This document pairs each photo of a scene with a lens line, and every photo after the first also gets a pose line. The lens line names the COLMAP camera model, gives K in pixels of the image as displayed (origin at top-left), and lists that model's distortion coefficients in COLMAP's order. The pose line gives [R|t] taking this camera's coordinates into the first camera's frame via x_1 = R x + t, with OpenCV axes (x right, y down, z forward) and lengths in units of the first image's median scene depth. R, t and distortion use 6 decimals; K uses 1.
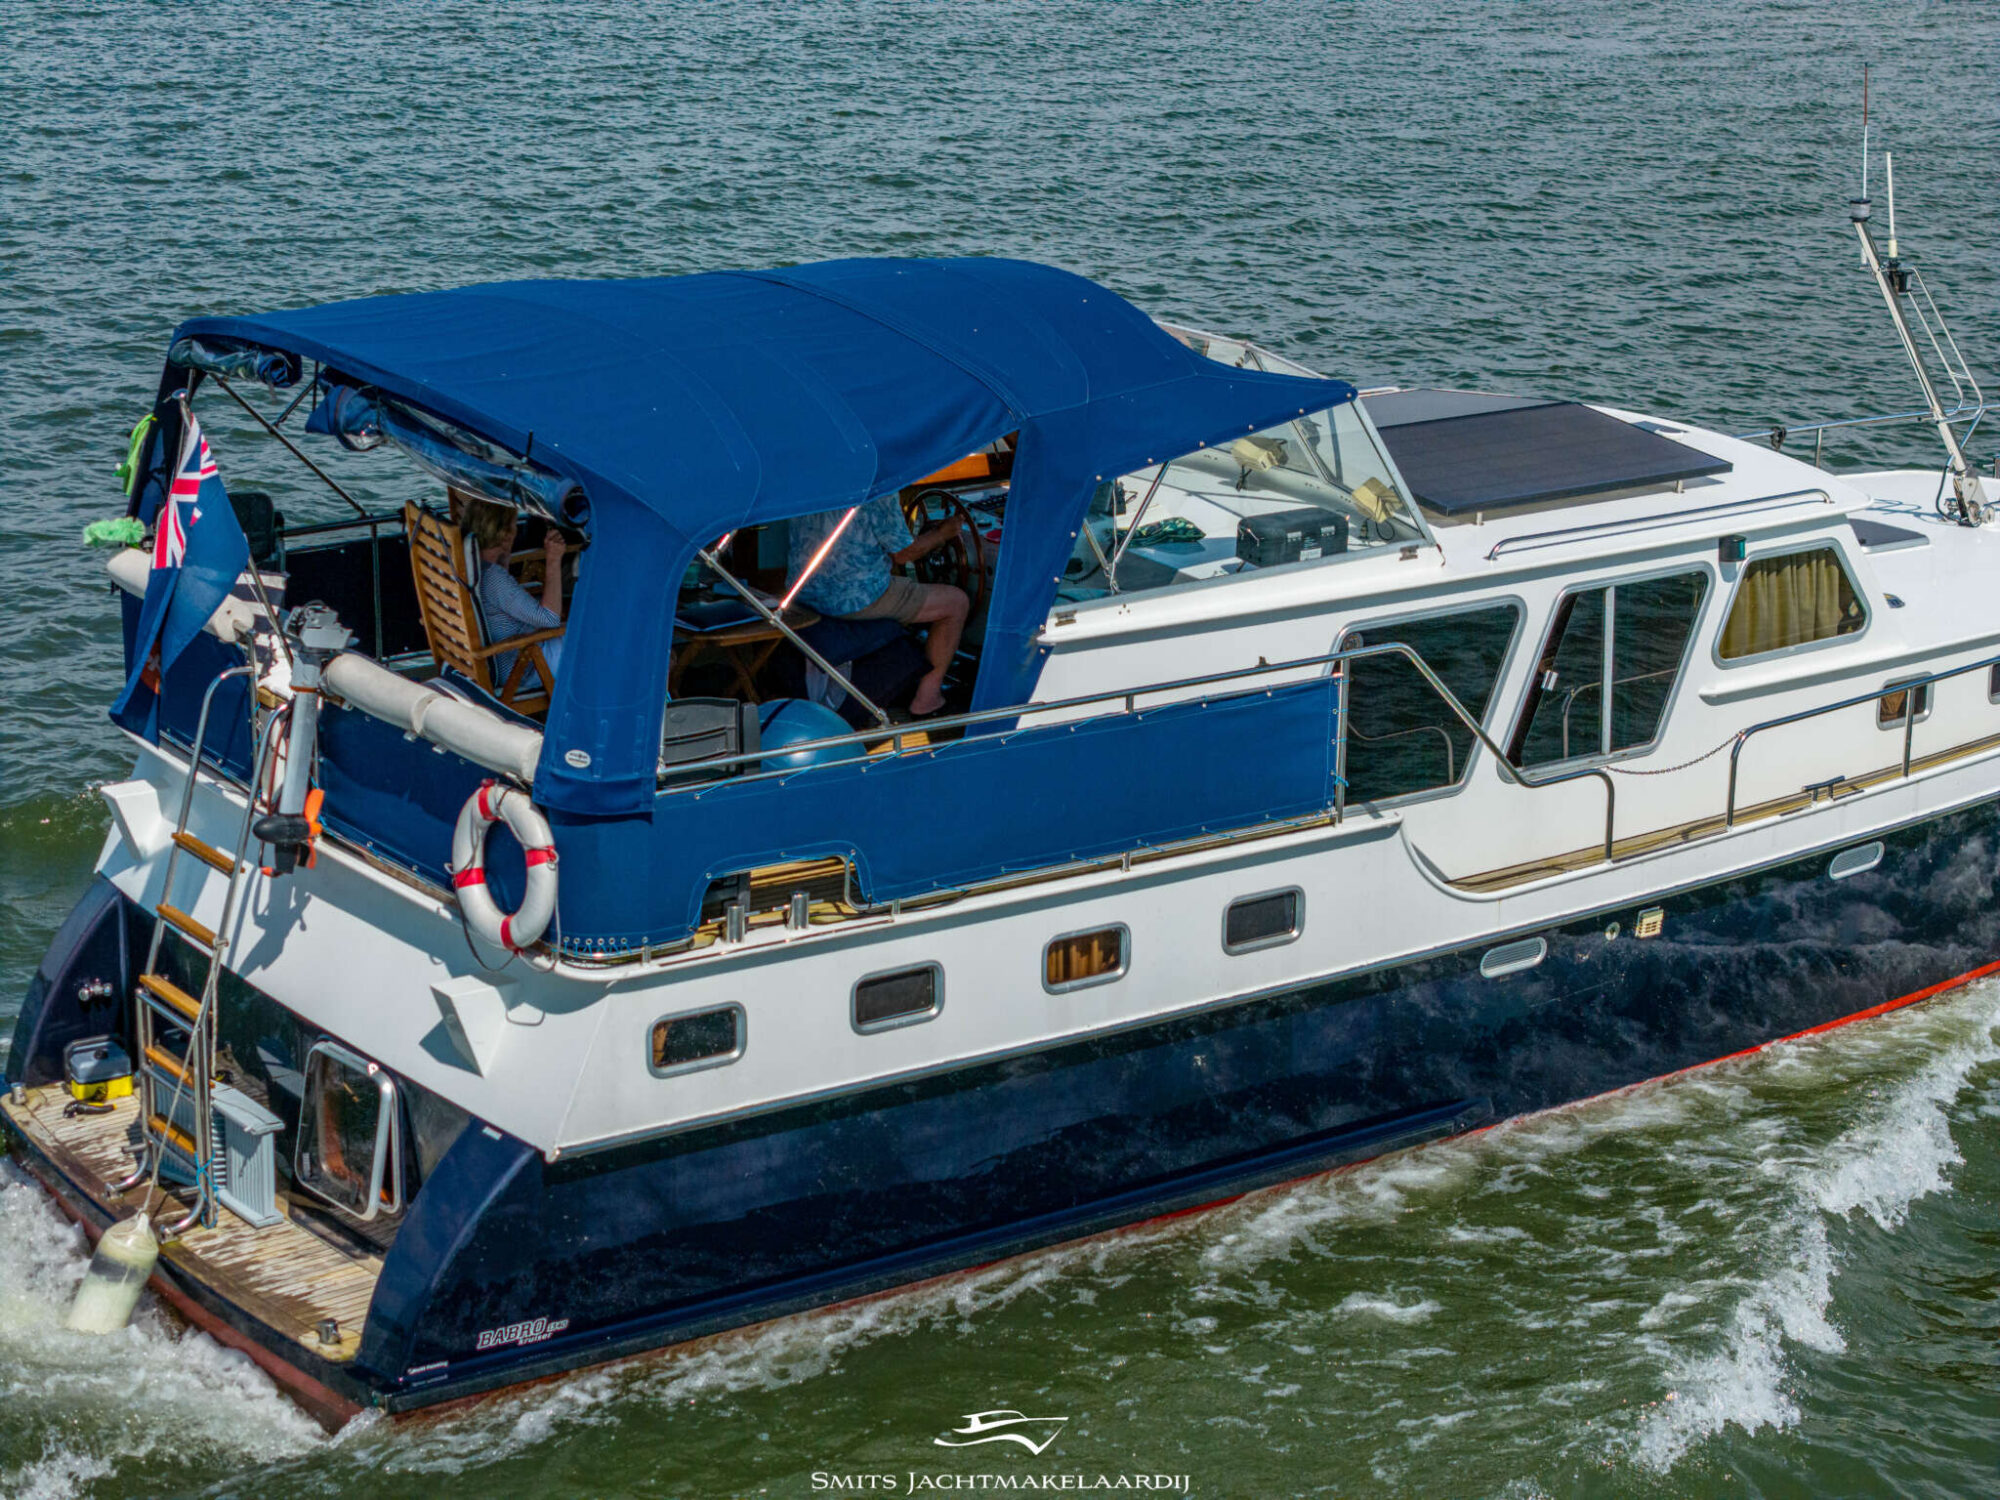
lens RADIAL K [[4089.1, 0, 1001.9], [0, 4089.1, 600.5], [0, 0, 1]] dist [-0.167379, 0.180239]
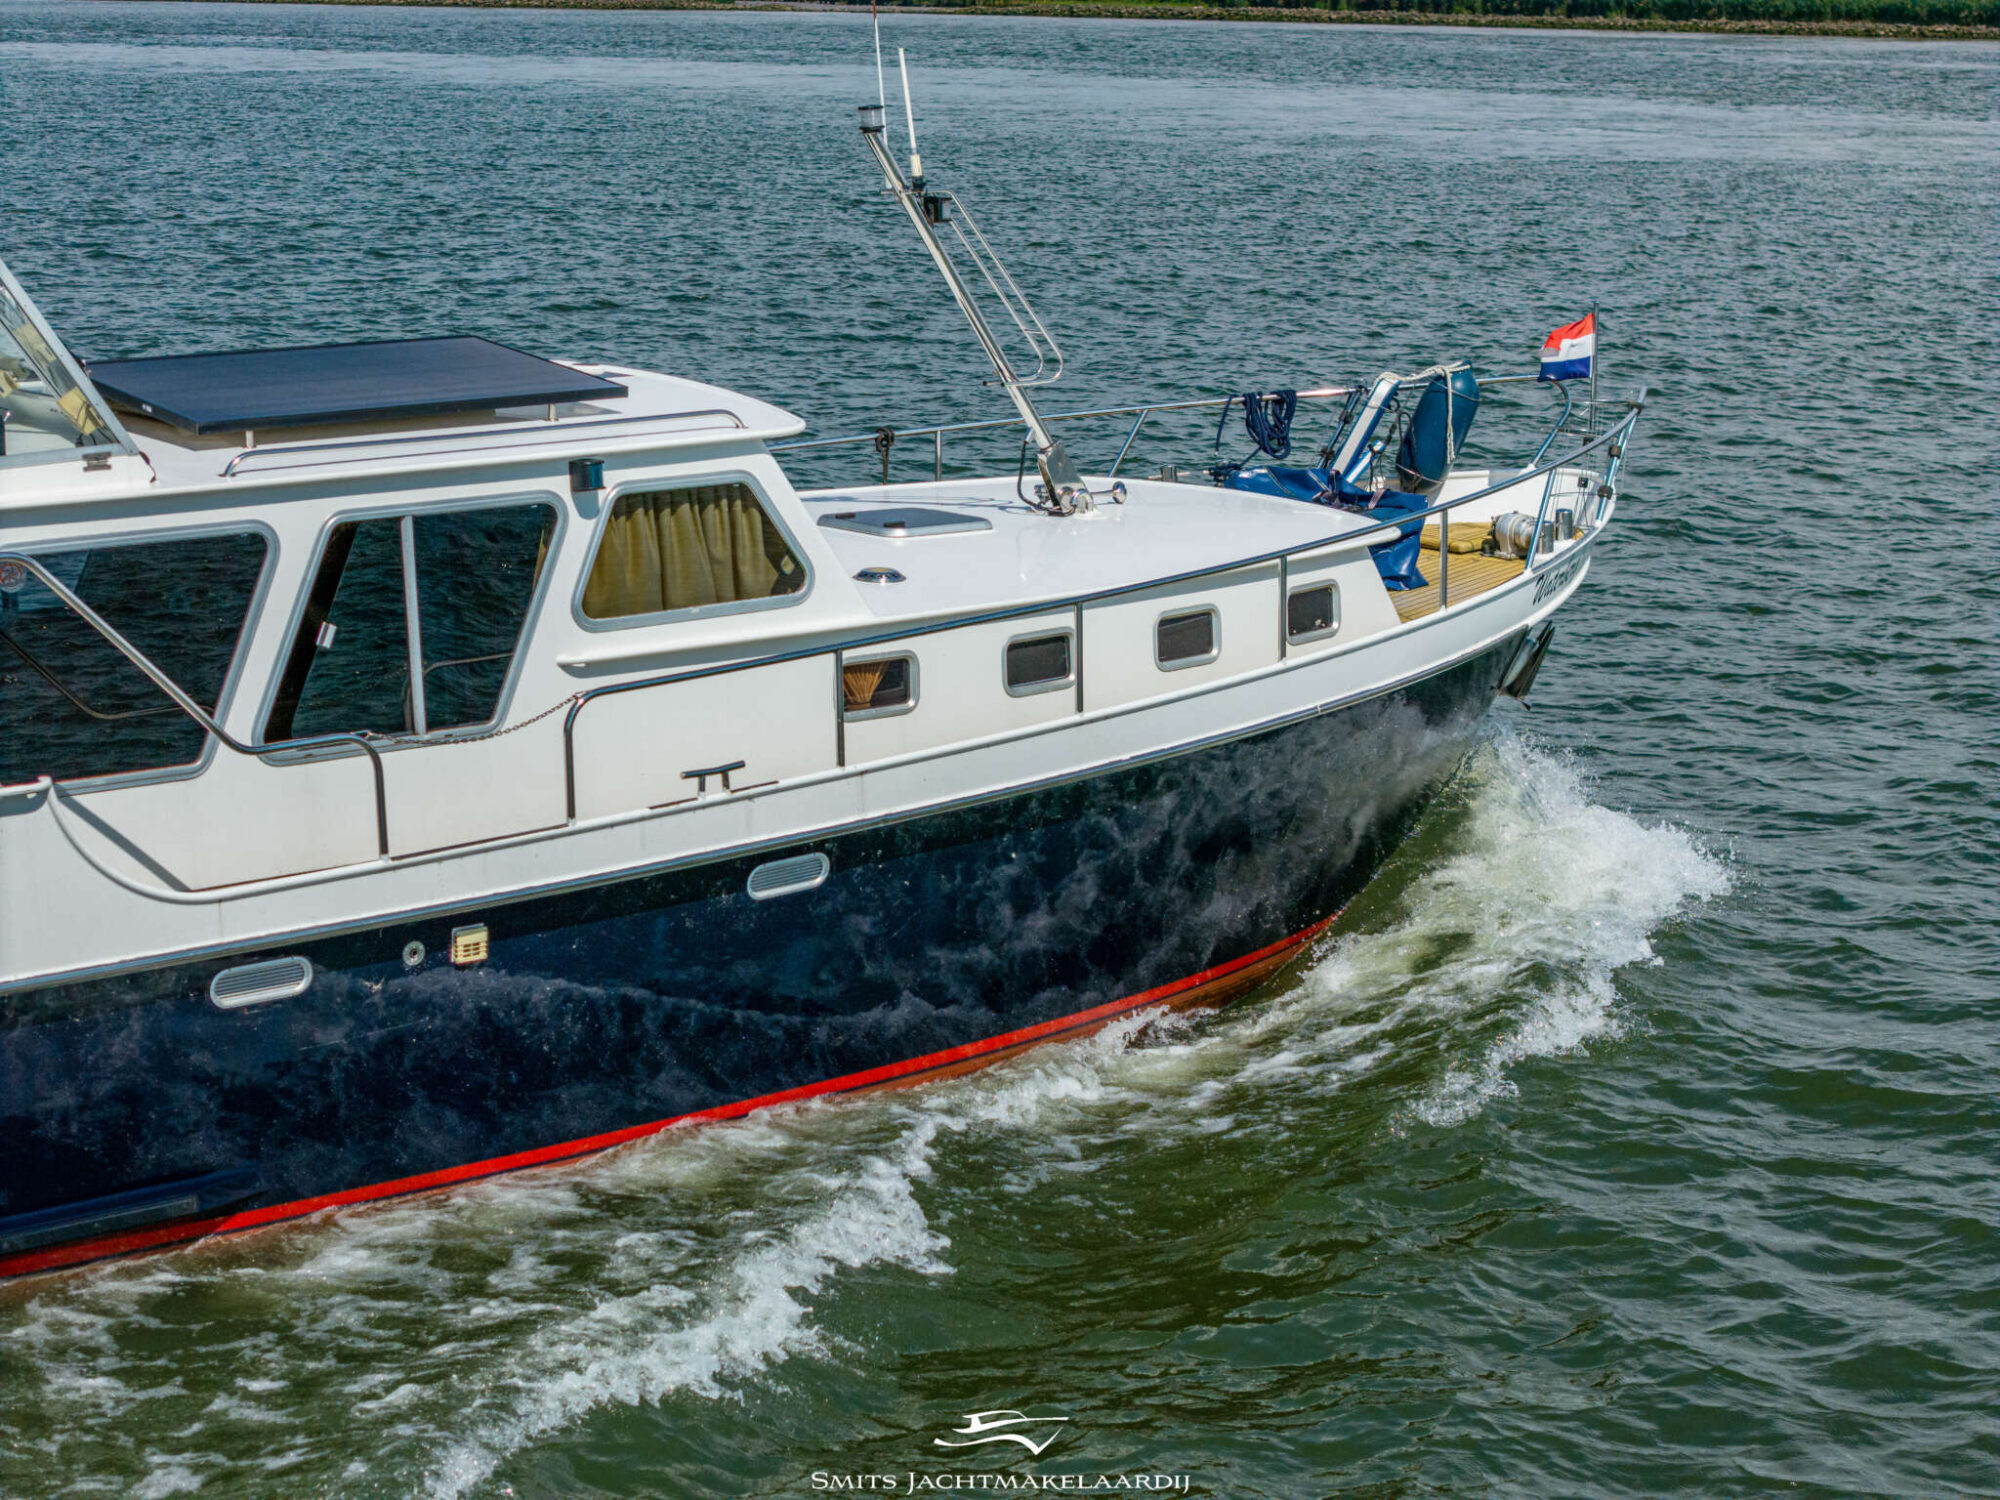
lens RADIAL K [[4089.1, 0, 1001.9], [0, 4089.1, 600.5], [0, 0, 1]] dist [-0.167379, 0.180239]
pose [[0.998006, -0.032257, 0.054252, 0.235665], [0.036721, 0.995839, -0.083403, 0.088158], [-0.051336, 0.085229, 0.995038, 0.226484]]
